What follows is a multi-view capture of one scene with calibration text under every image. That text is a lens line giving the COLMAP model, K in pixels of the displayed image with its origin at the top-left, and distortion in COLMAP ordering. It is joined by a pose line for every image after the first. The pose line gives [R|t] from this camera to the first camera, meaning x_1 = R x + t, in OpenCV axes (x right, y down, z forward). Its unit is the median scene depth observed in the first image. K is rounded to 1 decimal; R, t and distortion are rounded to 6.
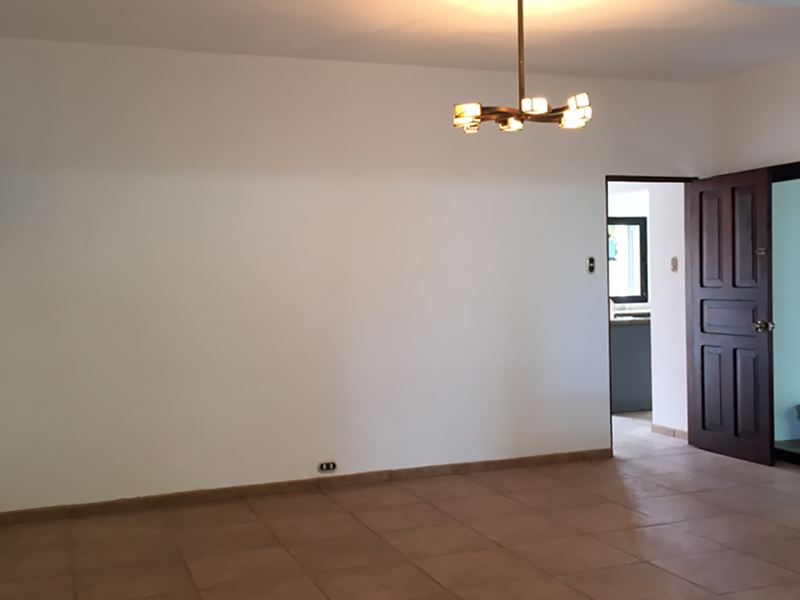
lens RADIAL K [[931.9, 0, 398.8], [0, 931.9, 297.3], [0, 0, 1]] dist [0.063871, 0.000000]
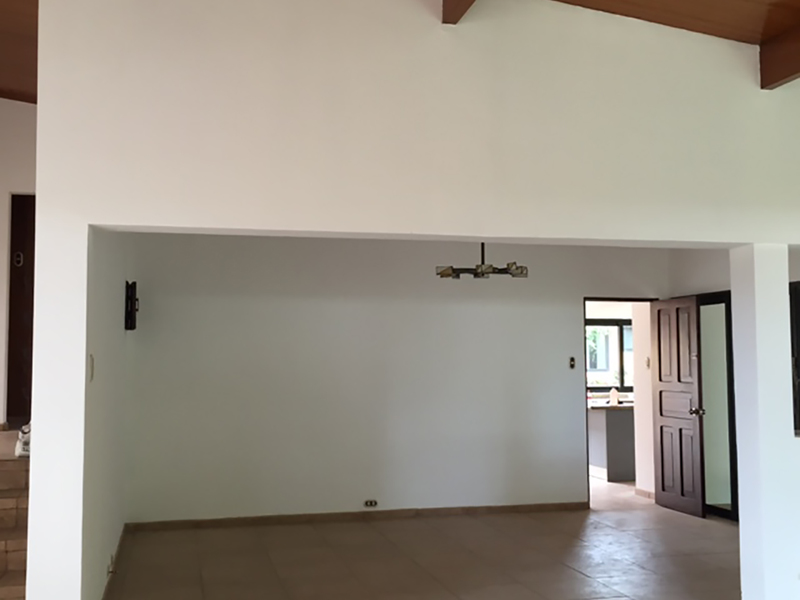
lens RADIAL K [[931.9, 0, 399.6], [0, 931.9, 301.8], [0, 0, 1]] dist [0.063871, 0.000000]
pose [[0.991688, 0.011039, -0.128191, 0.130343], [-0.022205, 0.996047, -0.086004, -0.000939], [0.126735, 0.088136, 0.988013, -0.373742]]
